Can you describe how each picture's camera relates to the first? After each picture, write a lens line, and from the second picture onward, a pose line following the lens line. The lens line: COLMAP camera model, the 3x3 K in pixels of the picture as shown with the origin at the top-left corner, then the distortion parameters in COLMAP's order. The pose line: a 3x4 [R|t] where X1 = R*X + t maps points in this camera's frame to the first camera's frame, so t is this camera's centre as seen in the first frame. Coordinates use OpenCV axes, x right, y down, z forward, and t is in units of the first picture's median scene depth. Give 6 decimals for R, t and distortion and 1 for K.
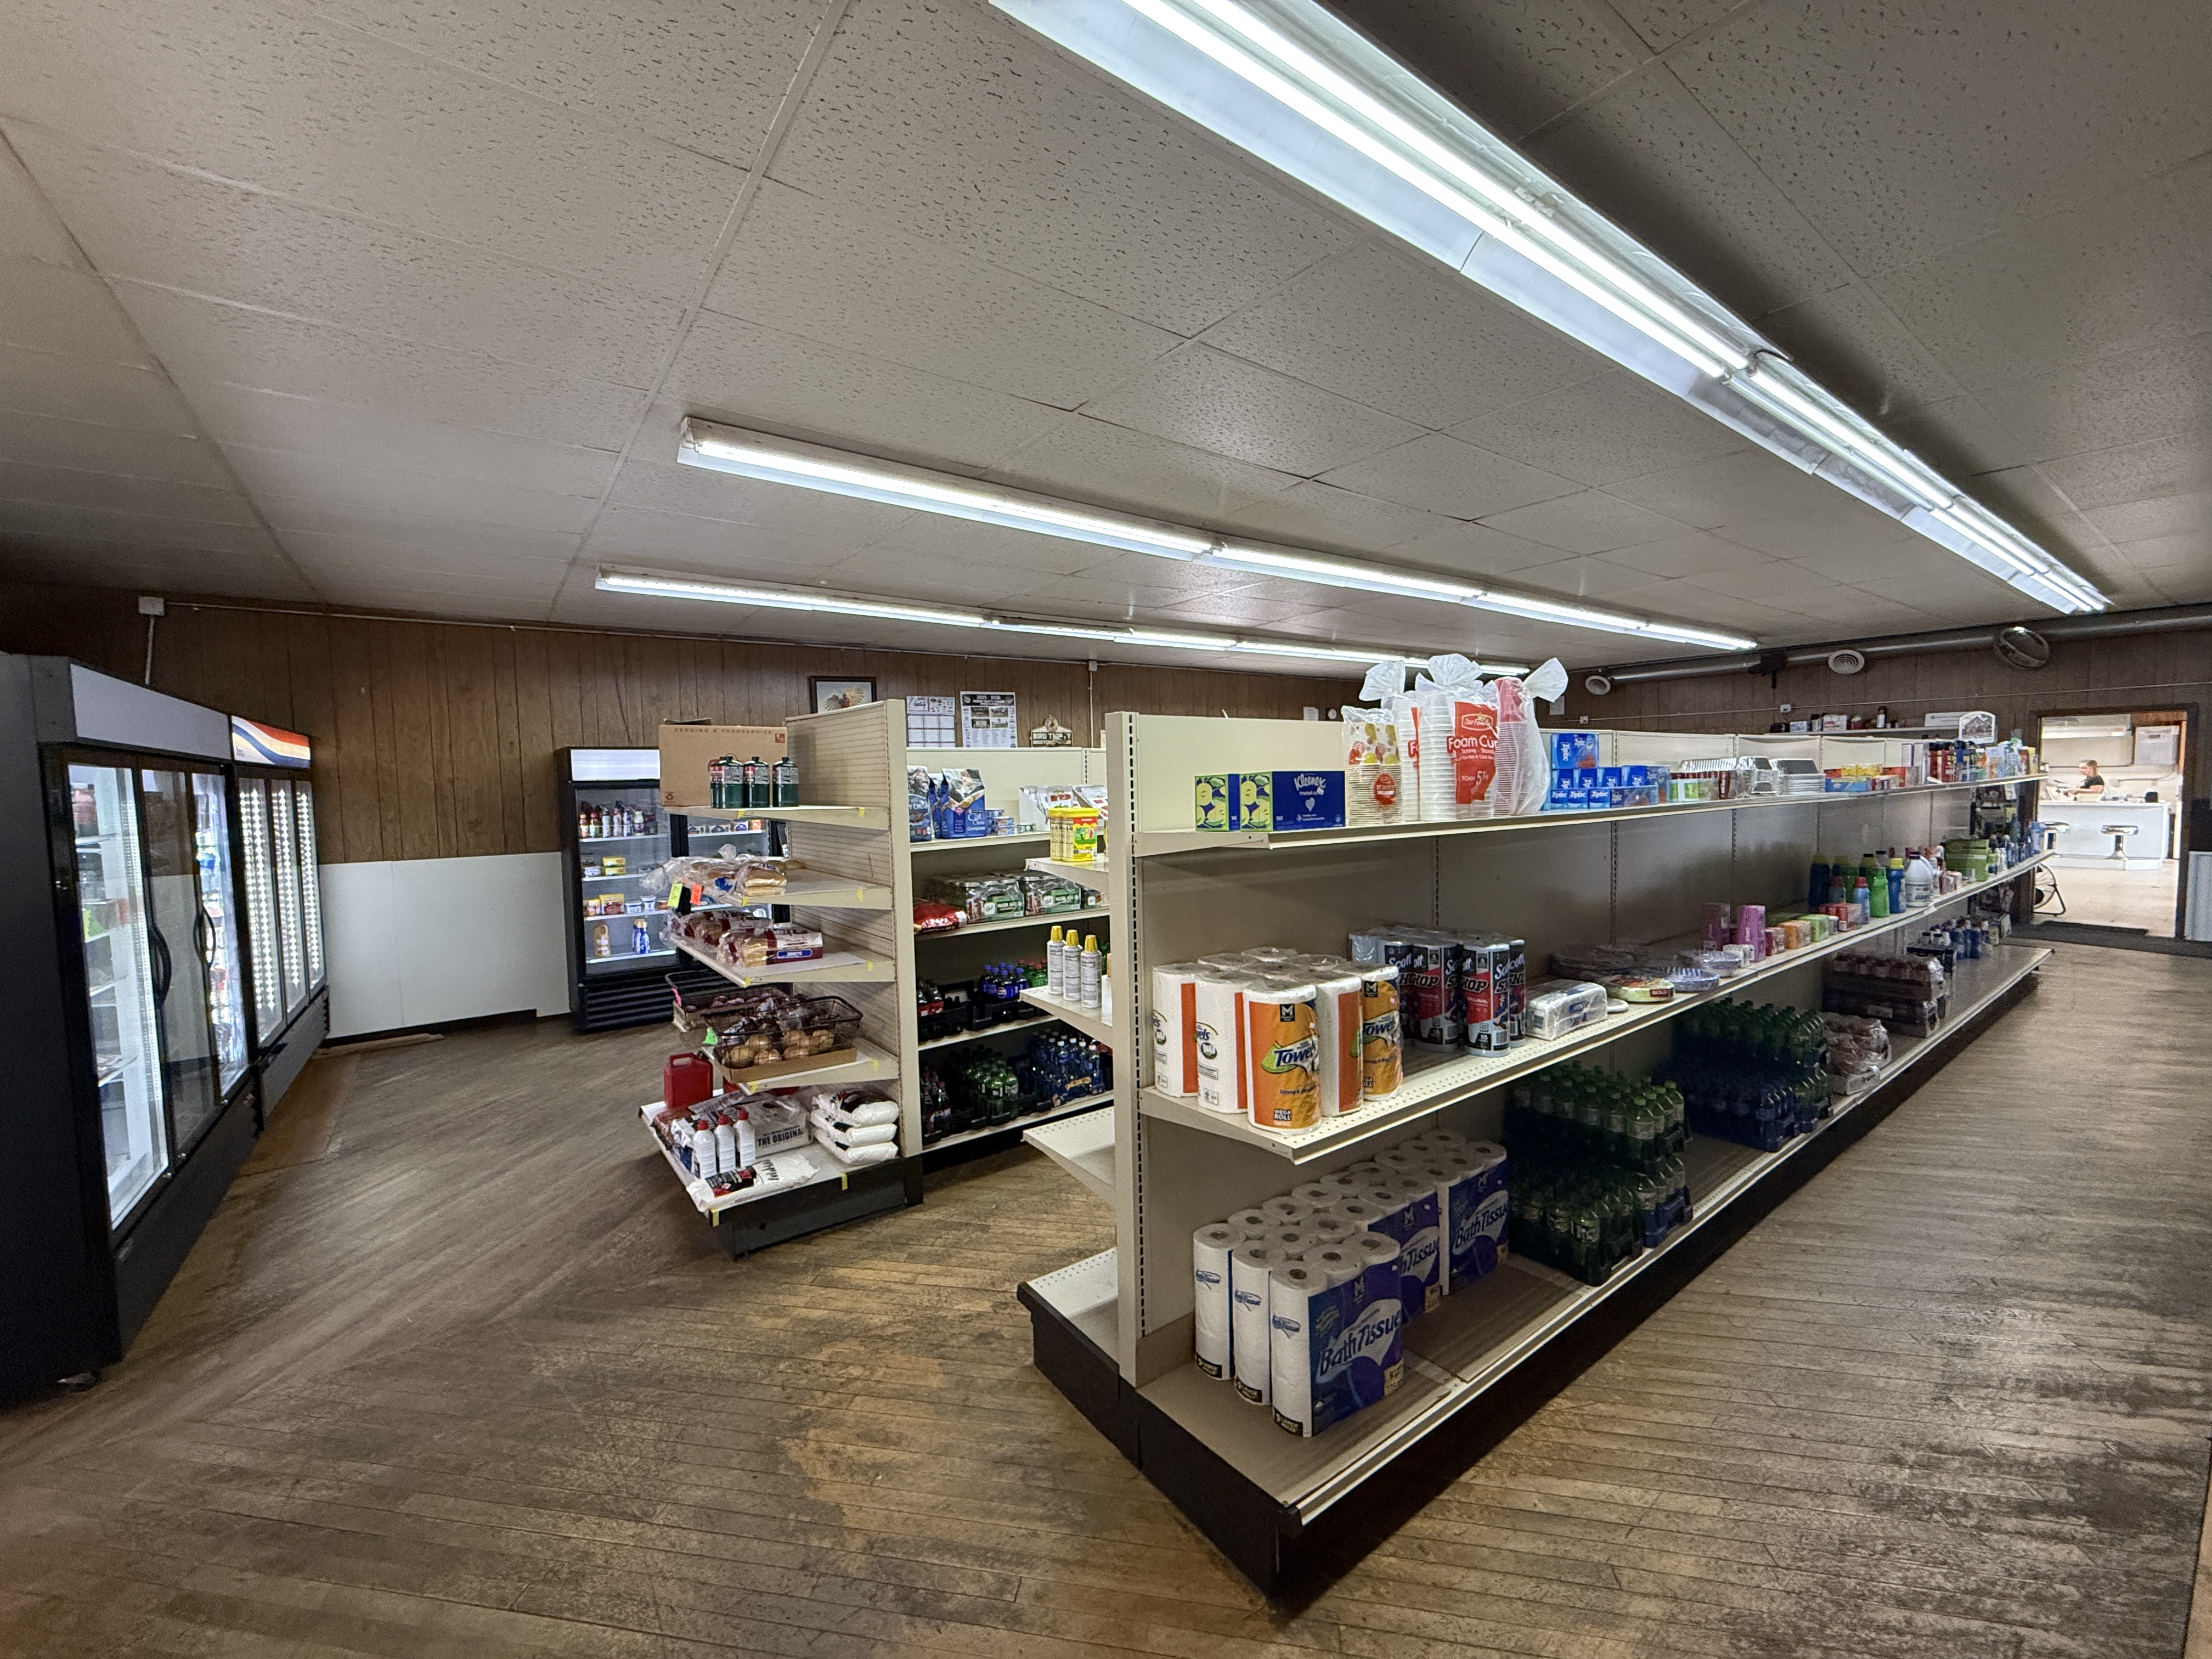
lens RADIAL K [[887.5, 0, 1109.1], [0, 887.5, 837.2], [0, 0, 1]] dist [-0.000331, 0.000057]
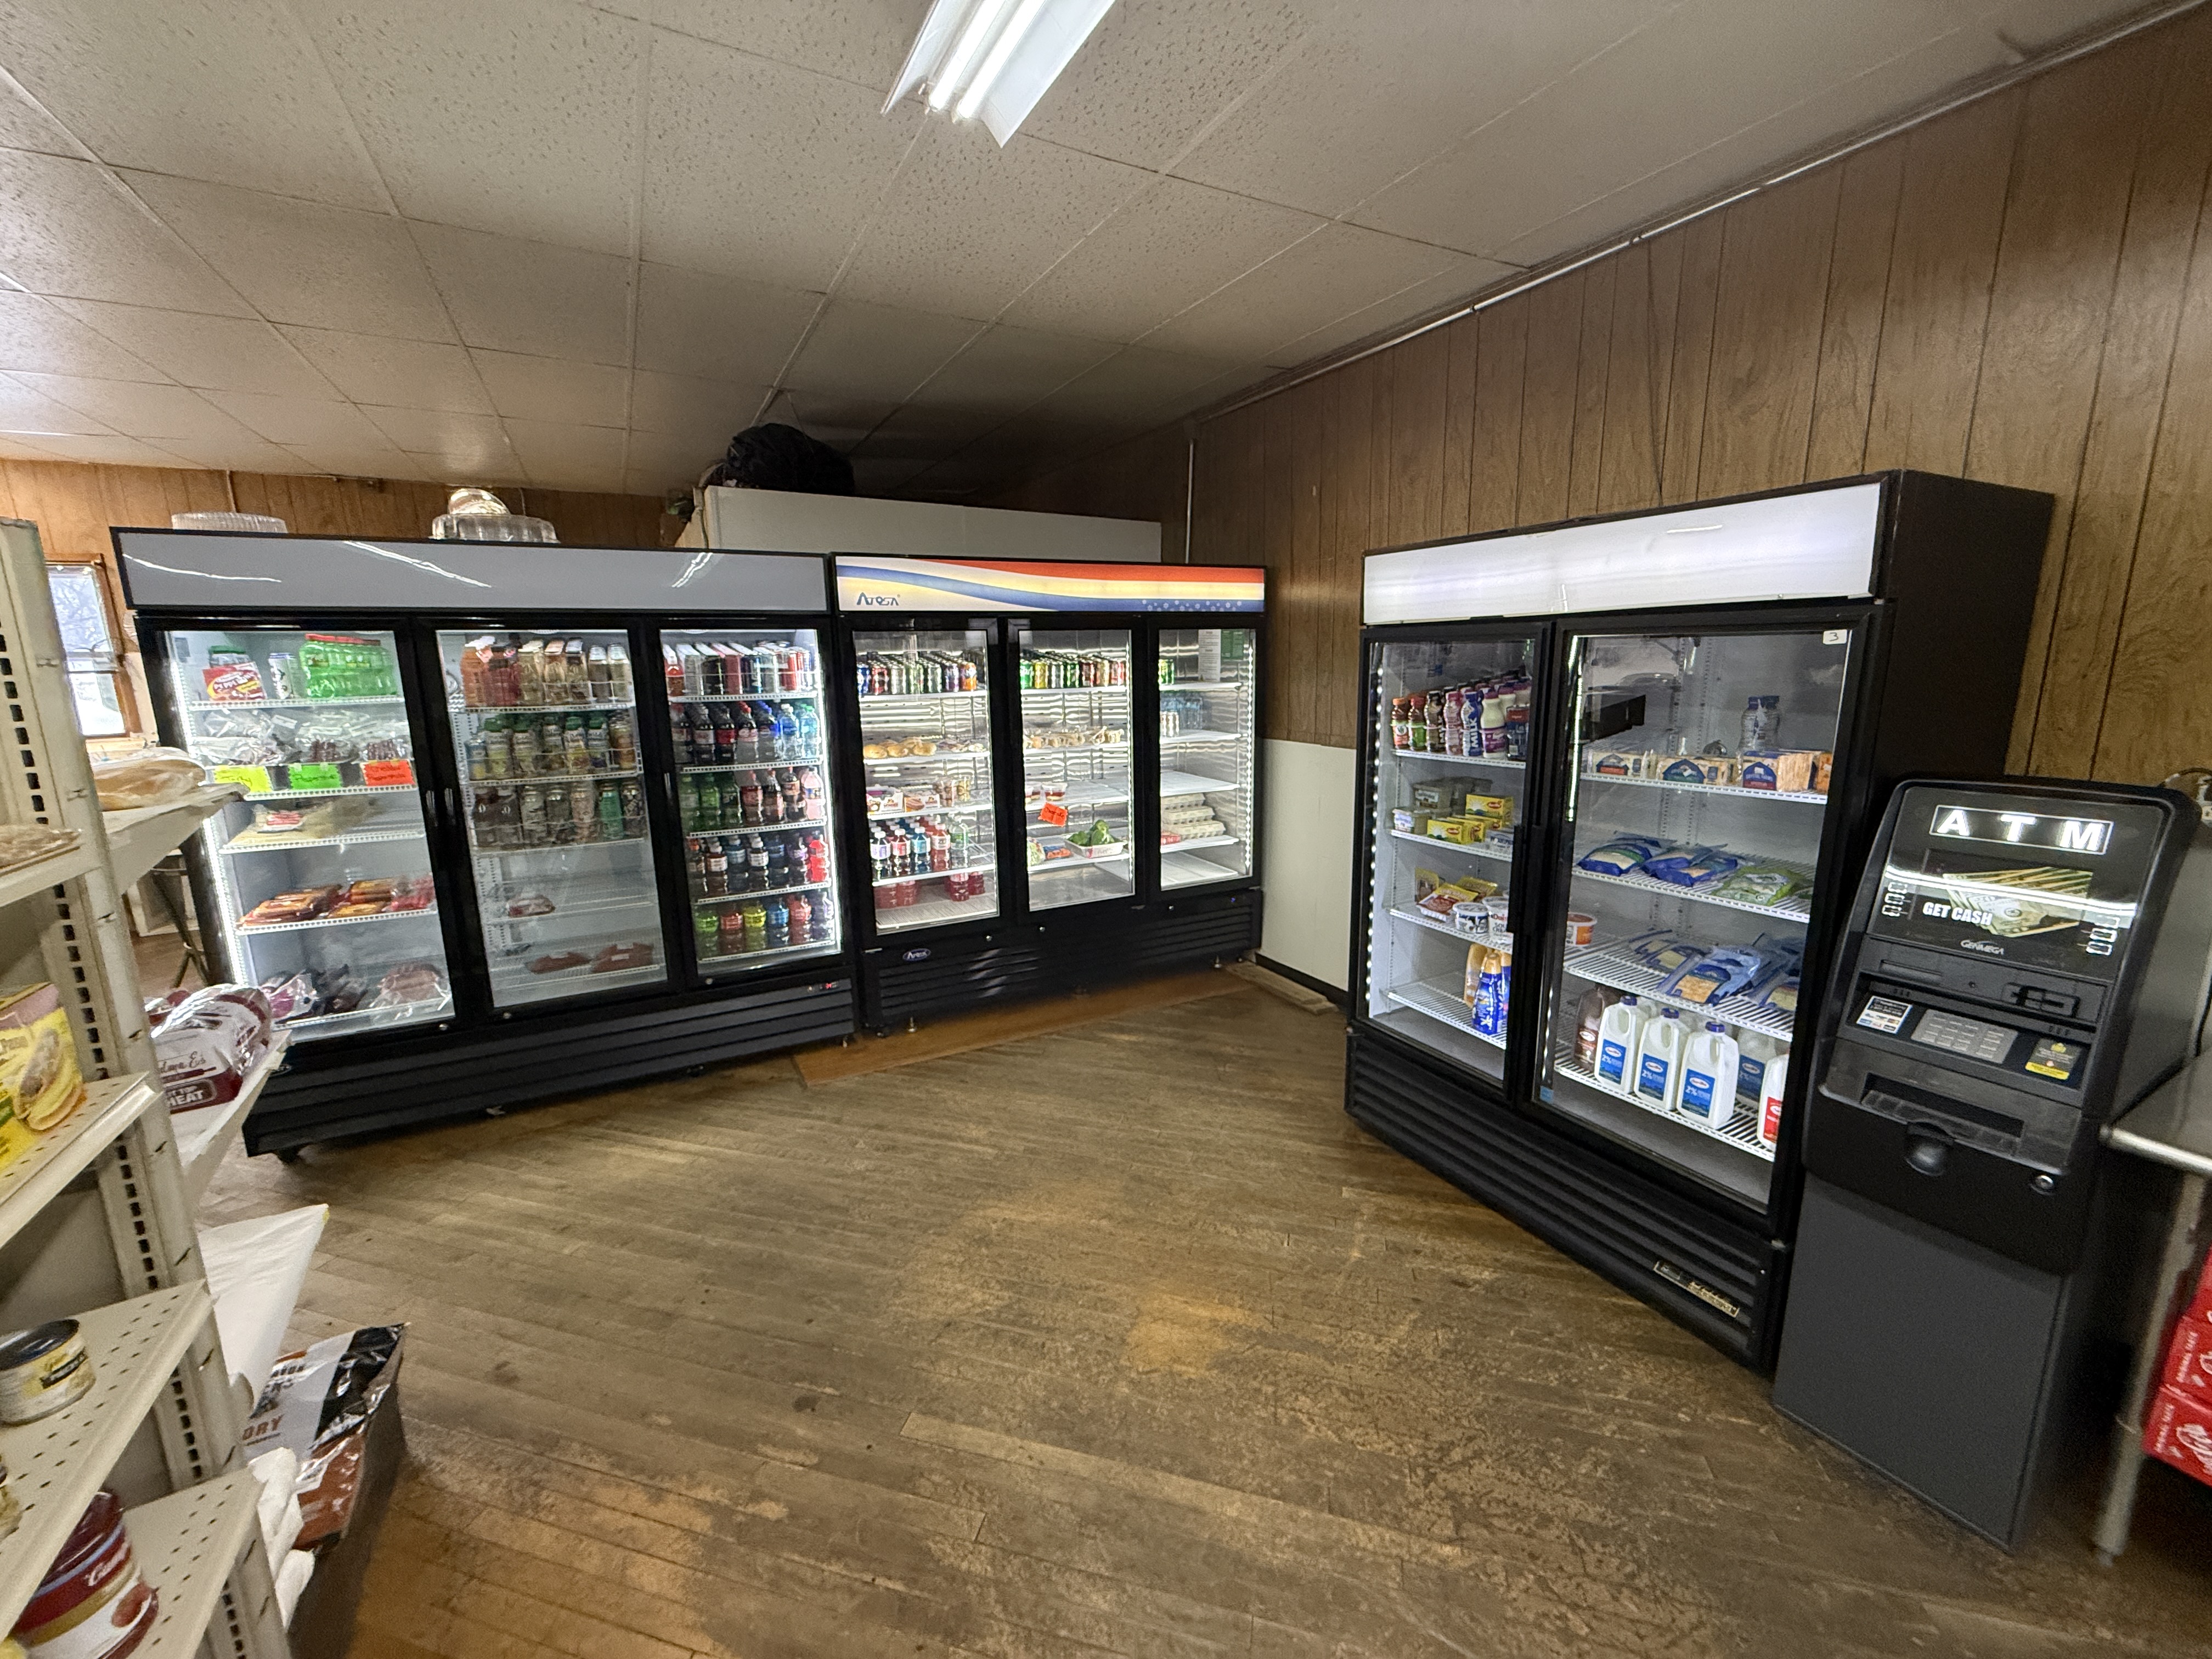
lens RADIAL K [[887.5, 0, 1109.8], [0, 887.5, 832.4], [0, 0, 1]] dist [-0.000331, 0.000057]
pose [[-0.142603, 0.215862, -0.965954, -0.098780], [-0.042720, 0.973677, 0.223895, -0.054034], [0.988858, 0.073194, -0.129628, 0.898237]]
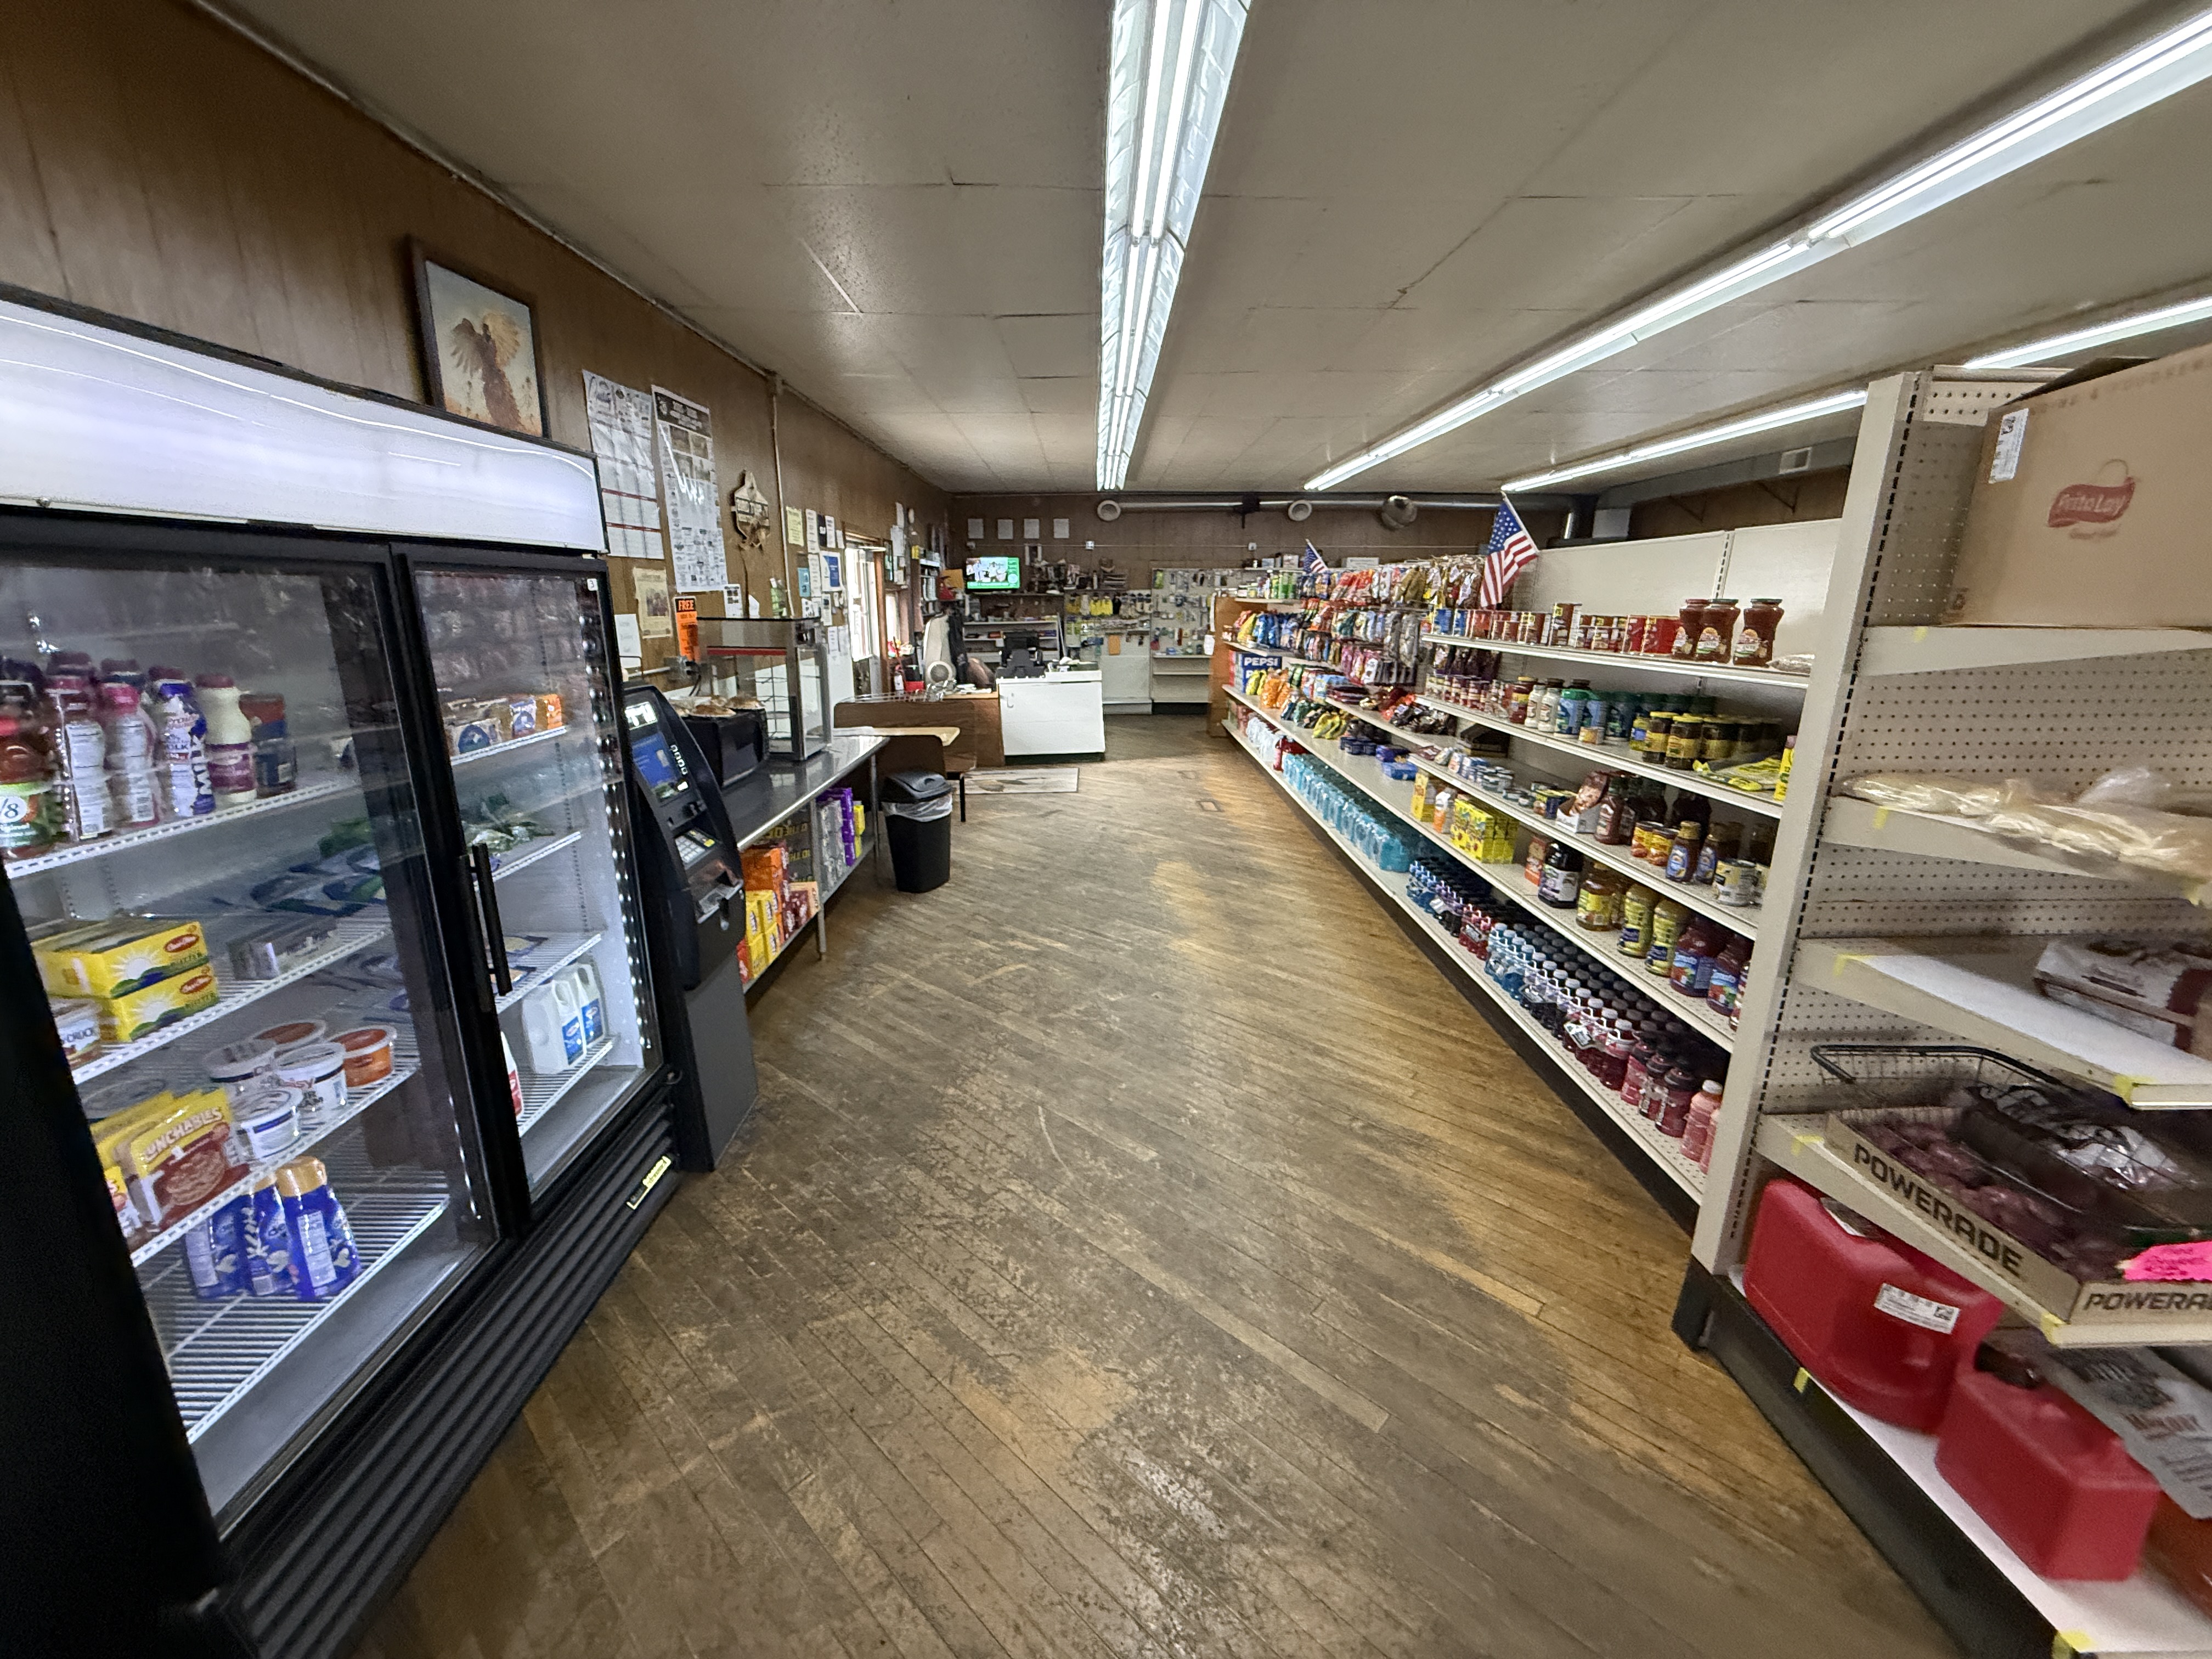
lens RADIAL K [[887.5, 0, 1087.3], [0, 887.5, 836.5], [0, 0, 1]] dist [-0.000331, 0.000057]
pose [[0.587896, -0.190294, 0.786236, -0.591093], [0.044727, 0.978097, 0.203286, -0.028292], [-0.807699, -0.084345, 0.583531, 0.728236]]
